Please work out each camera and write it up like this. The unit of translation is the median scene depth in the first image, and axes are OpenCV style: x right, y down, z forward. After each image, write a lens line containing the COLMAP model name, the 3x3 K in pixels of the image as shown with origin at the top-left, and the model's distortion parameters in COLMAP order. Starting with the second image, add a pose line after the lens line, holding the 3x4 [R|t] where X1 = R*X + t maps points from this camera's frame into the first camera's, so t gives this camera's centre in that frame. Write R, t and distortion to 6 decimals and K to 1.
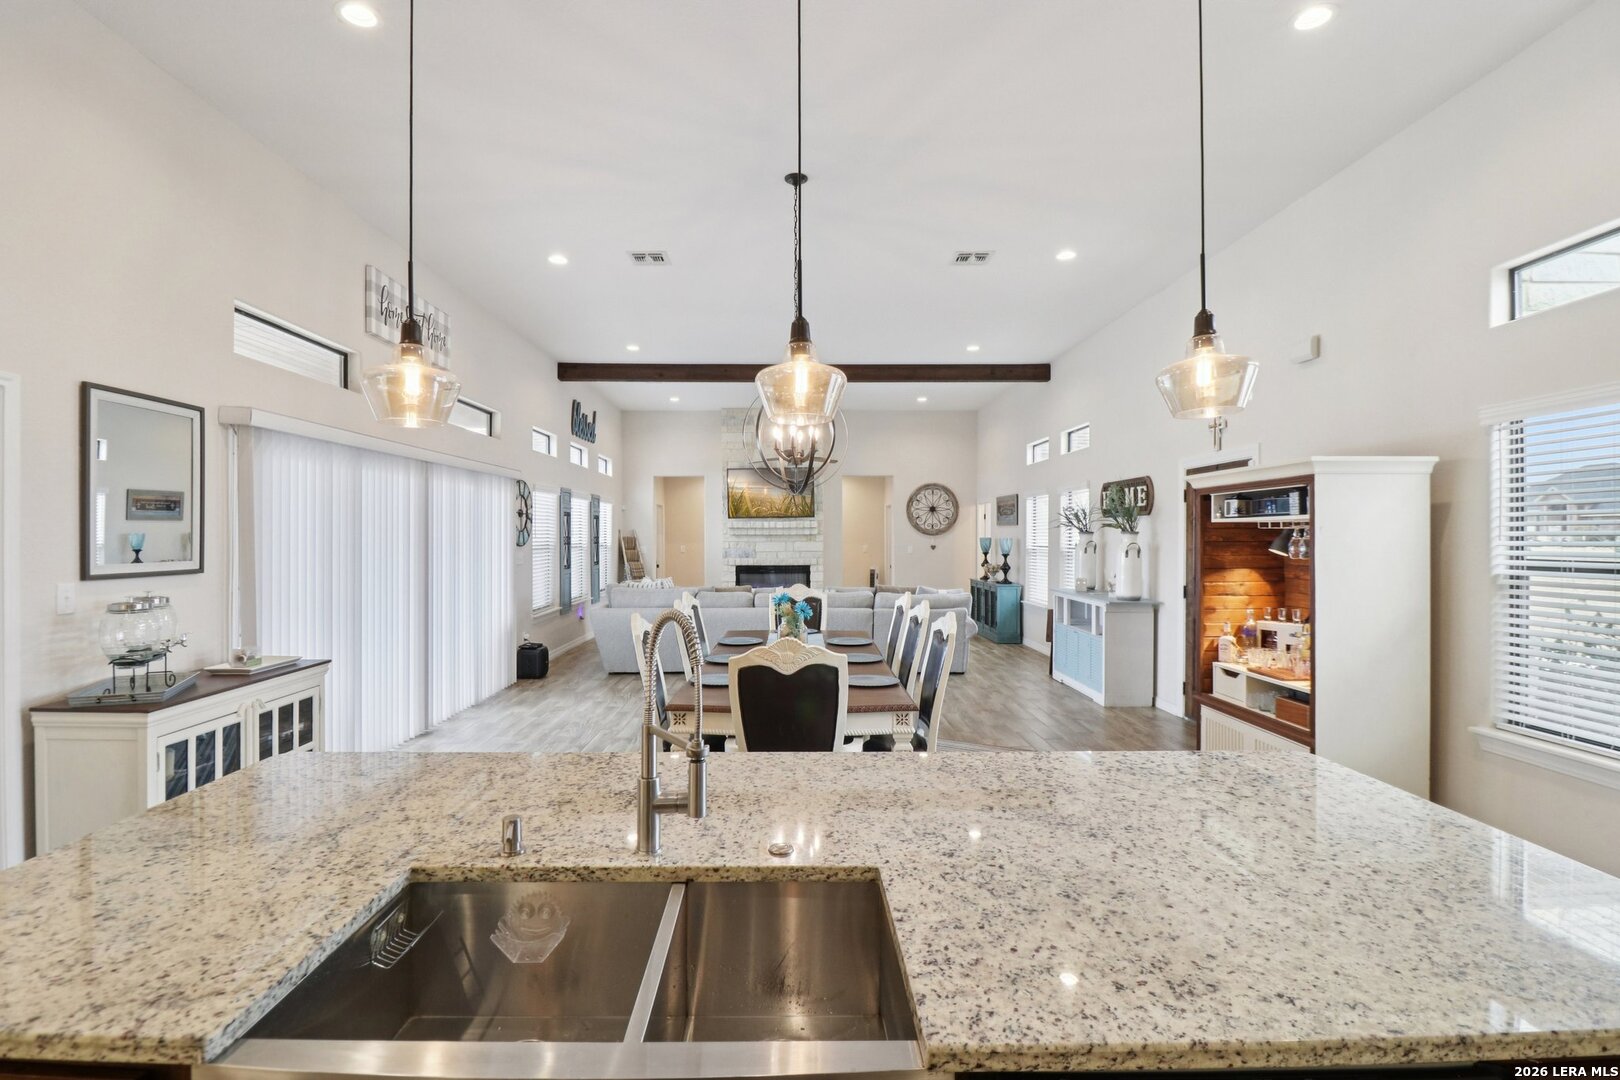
lens RADIAL K [[777.0, 0, 785.5], [0, 777.0, 543.3], [0, 0, 1]] dist [0.001746, -0.014546]
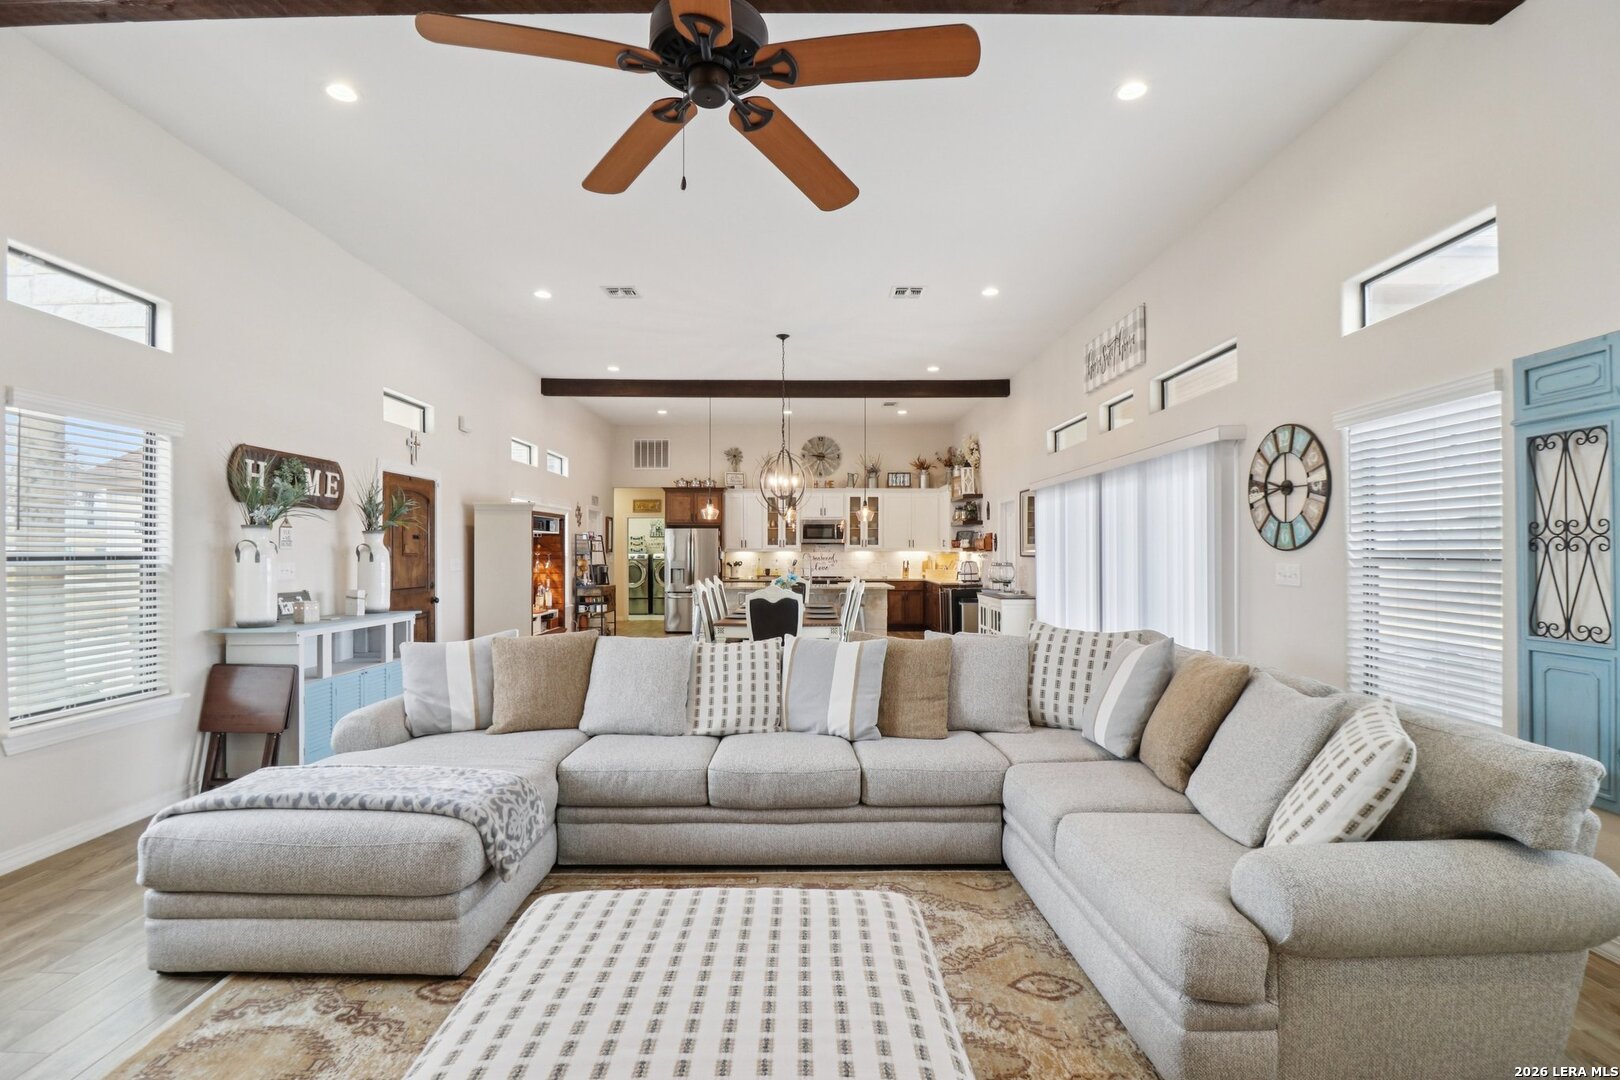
lens RADIAL K [[758.1, 0, 799.4], [0, 758.1, 546.3], [0, 0, 1]] dist [0.000907, -0.013510]
pose [[-1.000000, -0.000018, -0.000033, -0.014833], [-0.000018, 0.999997, 0.002474, -0.000479], [0.000033, 0.002474, -0.999997, 1.776509]]
